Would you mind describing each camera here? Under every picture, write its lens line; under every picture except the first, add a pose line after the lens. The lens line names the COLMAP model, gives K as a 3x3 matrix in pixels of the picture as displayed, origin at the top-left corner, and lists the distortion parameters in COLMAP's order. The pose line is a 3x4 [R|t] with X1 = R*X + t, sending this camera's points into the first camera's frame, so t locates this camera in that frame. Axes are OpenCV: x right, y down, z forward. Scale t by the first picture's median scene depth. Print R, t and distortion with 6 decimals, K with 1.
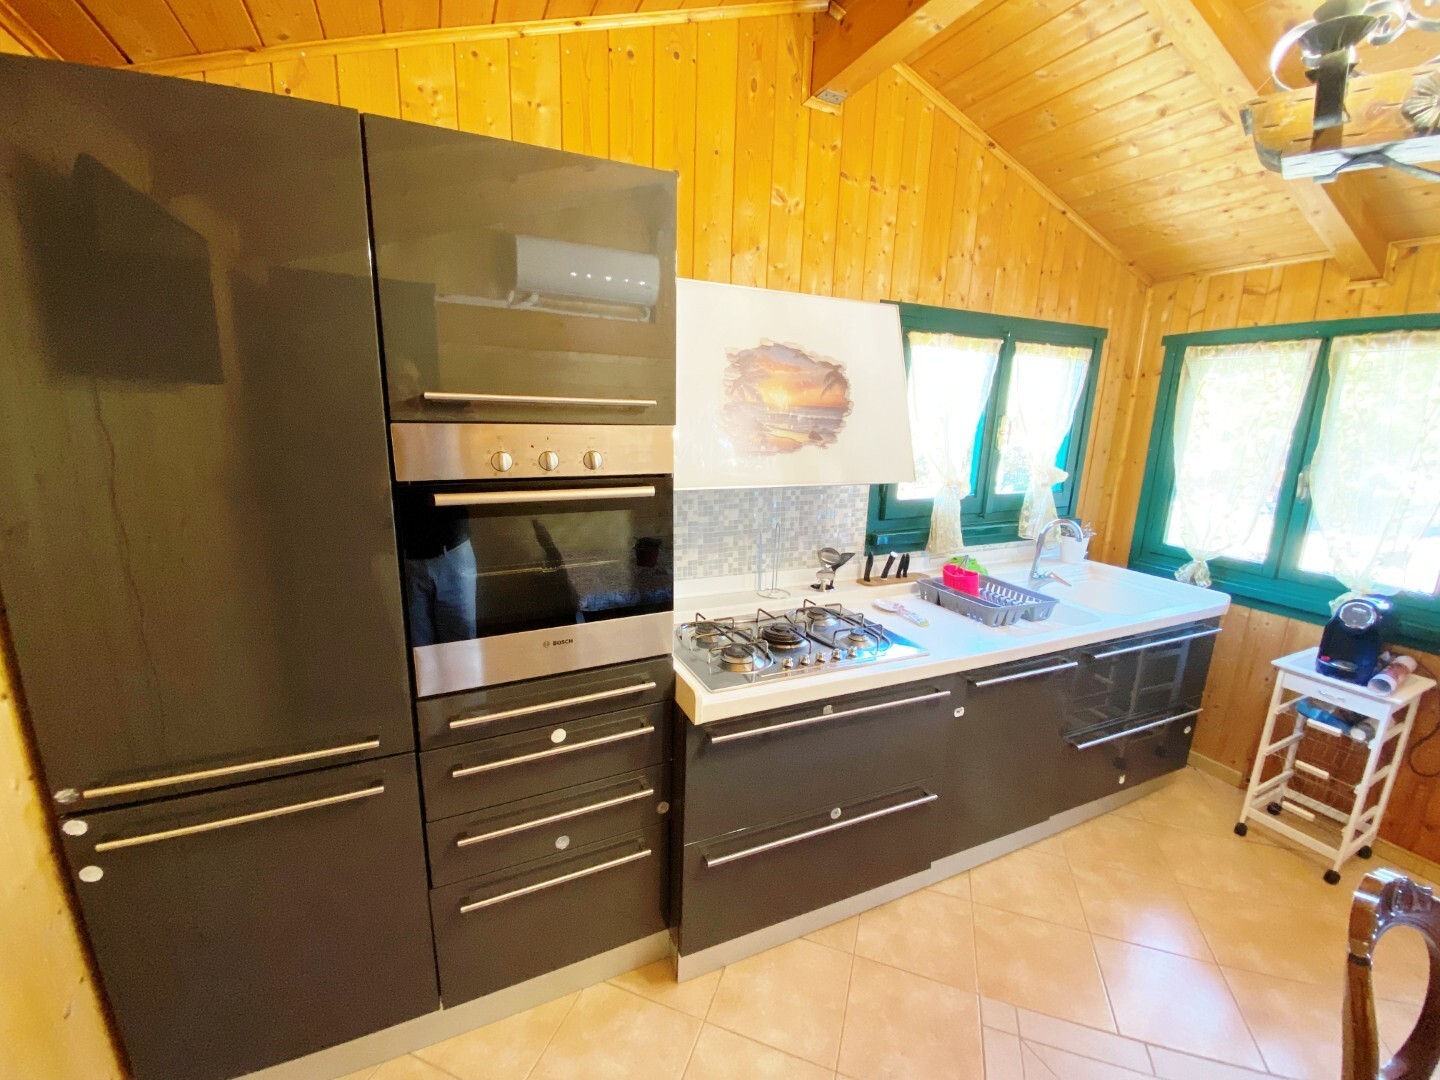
lens RADIAL K [[586.7, 0, 716.8], [0, 586.7, 539.9], [0, 0, 1]] dist [0.031592, -0.025822]
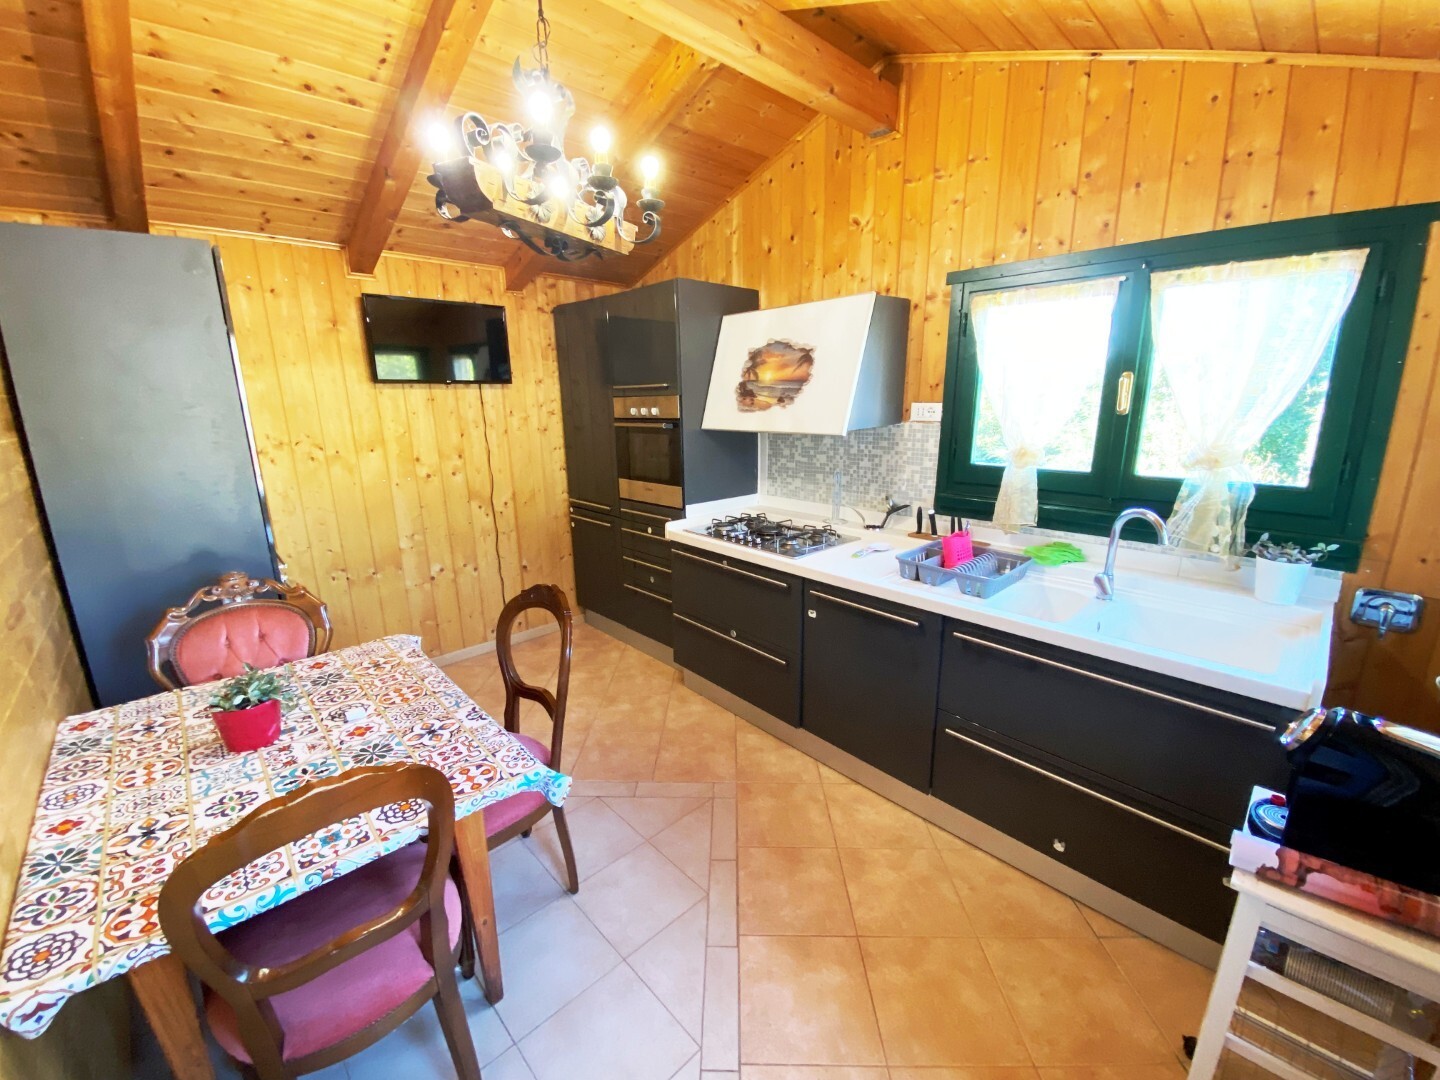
lens RADIAL K [[587.9, 0, 717.8], [0, 587.9, 546.4], [0, 0, 1]] dist [0.029913, -0.027310]
pose [[0.297858, 0.205080, -0.932321, 1.286998], [-0.180283, 0.971161, 0.156027, -0.013287], [0.937432, 0.121608, 0.326241, 0.314503]]
